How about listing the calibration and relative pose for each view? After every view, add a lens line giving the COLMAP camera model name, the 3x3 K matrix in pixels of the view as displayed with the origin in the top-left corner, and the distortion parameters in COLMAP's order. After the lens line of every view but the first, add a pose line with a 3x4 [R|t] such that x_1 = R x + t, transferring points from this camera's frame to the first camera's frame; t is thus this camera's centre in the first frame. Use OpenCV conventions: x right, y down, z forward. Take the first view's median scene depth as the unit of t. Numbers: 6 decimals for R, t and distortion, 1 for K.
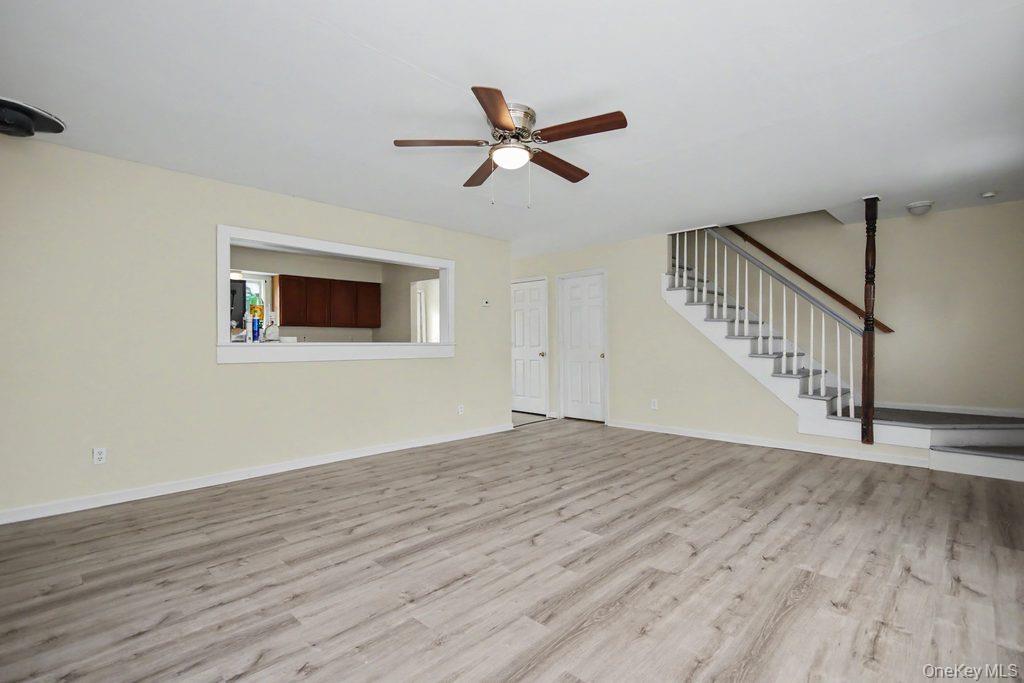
lens RADIAL K [[482.0, 0, 510.9], [0, 482.0, 350.6], [0, 0, 1]] dist [0.001179, -0.000651]
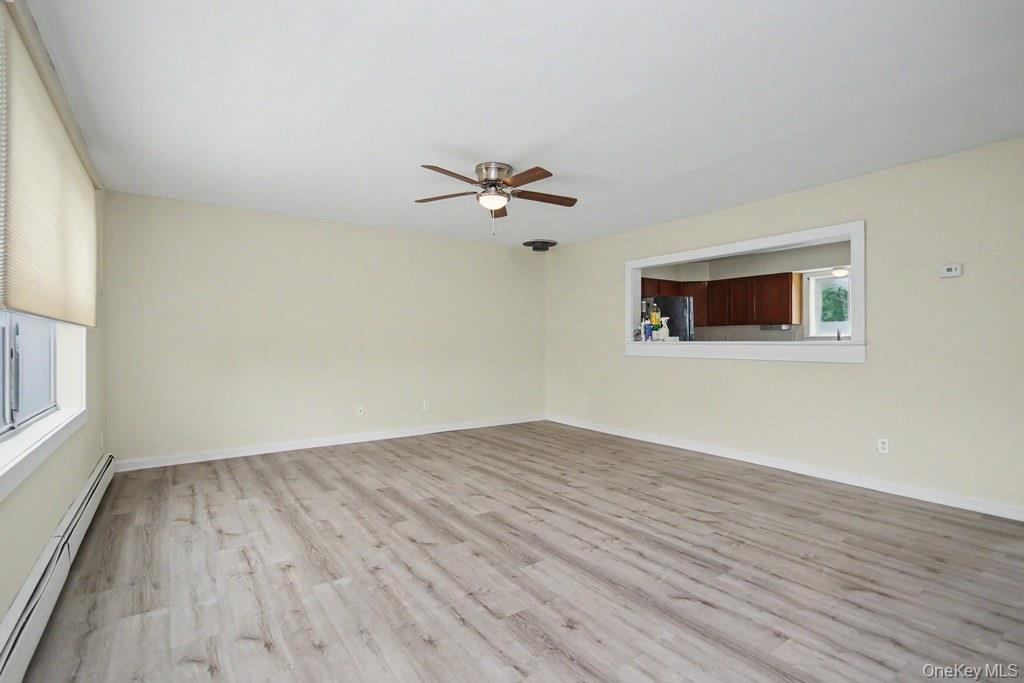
lens RADIAL K [[482.0, 0, 507.1], [0, 482.0, 339.7], [0, 0, 1]] dist [0.001179, -0.000651]
pose [[-0.192339, -0.002065, -0.981326, 1.038310], [-0.013623, 0.999907, 0.000566, -0.020634], [0.981234, 0.013478, -0.192350, 1.047106]]
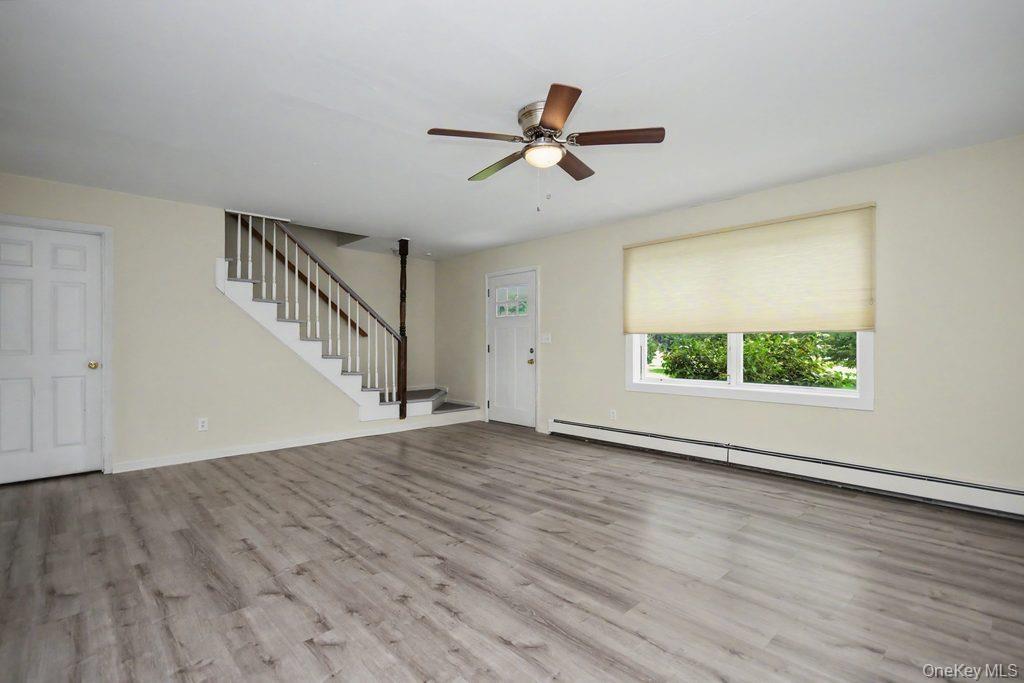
lens RADIAL K [[482.0, 0, 514.3], [0, 482.0, 341.0], [0, 0, 1]] dist [0.001179, -0.000651]
pose [[0.034149, 0.008631, 0.999380, -0.801046], [0.016805, 0.999816, -0.009209, -0.010943], [-0.999275, 0.017109, 0.033997, 0.835085]]
